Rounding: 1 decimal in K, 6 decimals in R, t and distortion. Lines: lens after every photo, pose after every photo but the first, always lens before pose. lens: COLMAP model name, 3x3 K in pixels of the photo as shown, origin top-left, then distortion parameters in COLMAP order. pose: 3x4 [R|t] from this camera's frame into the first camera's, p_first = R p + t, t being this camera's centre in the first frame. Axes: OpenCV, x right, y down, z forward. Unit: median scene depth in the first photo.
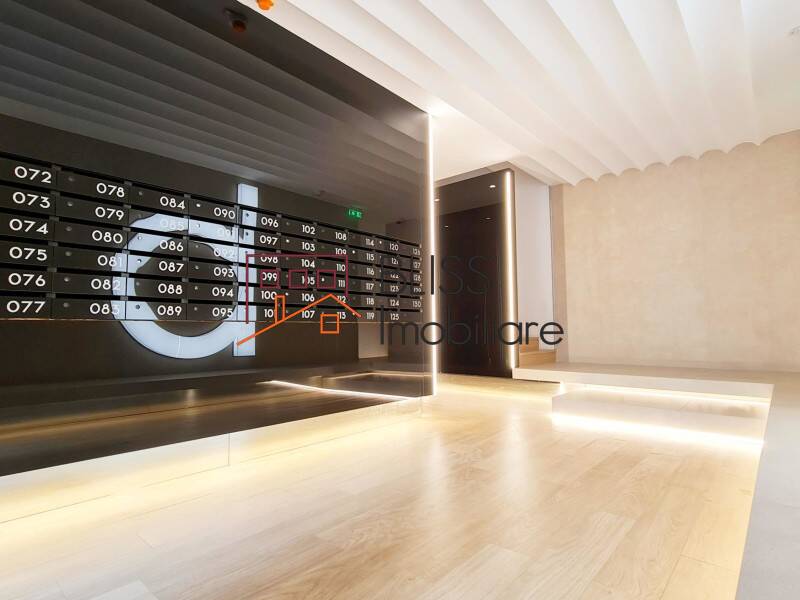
lens RADIAL K [[427.6, 0, 400.0], [0, 427.6, 300.0], [0, 0, 1]] dist [-0.034903, -0.000137]
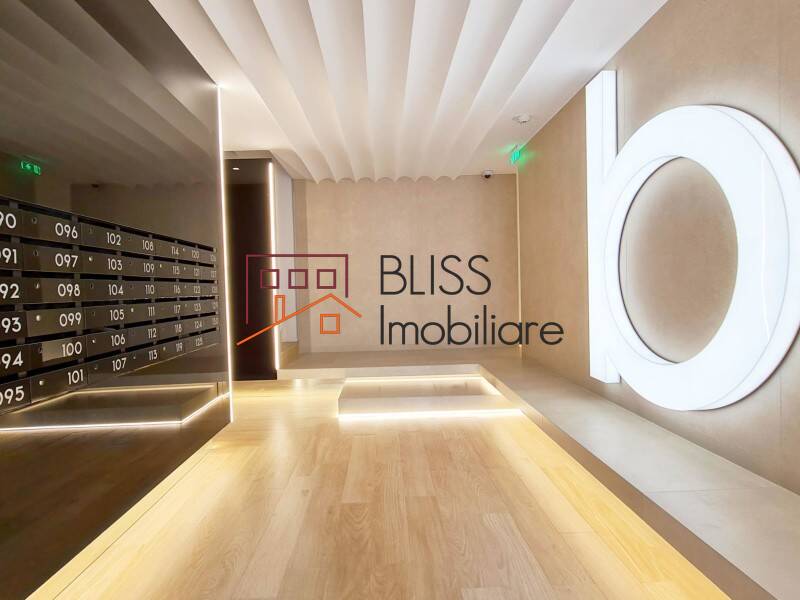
lens RADIAL K [[423.6, 0, 400.0], [0, 423.6, 300.0], [0, 0, 1]] dist [-0.003904, -0.000614]
pose [[0.725105, -0.020661, 0.688328, -0.199977], [-0.033566, 0.997301, 0.065295, -0.073117], [-0.687819, -0.070450, 0.722455, 0.113411]]
